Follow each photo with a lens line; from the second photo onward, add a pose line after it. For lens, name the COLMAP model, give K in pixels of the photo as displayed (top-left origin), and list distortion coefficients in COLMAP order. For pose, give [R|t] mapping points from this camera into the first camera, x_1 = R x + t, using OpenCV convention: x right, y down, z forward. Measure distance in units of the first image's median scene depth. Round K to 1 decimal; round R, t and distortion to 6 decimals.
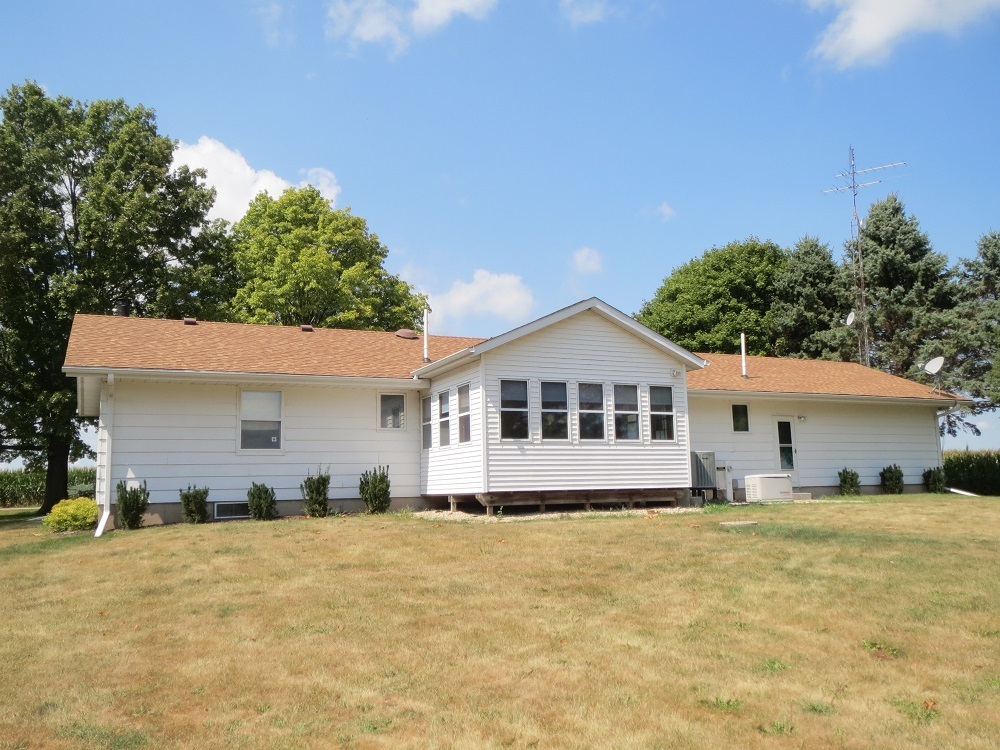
lens RADIAL K [[827.5, 0, 489.0], [0, 827.5, 376.5], [0, 0, 1]] dist [-0.042396, 0.041978]
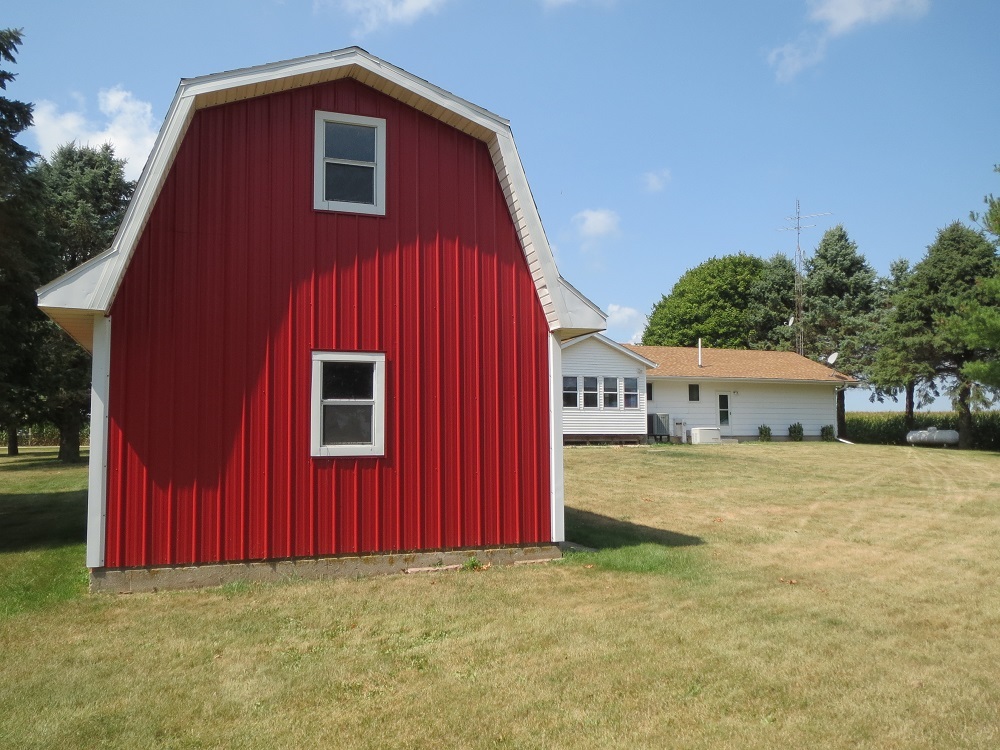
lens RADIAL K [[827.5, 0, 489.0], [0, 827.5, 376.5], [0, 0, 1]] dist [-0.042396, 0.041978]
pose [[0.997080, 0.011134, -0.075542, 0.019286], [-0.006449, 0.998056, 0.061984, -0.056163], [0.076086, -0.061316, 0.995214, -0.454592]]
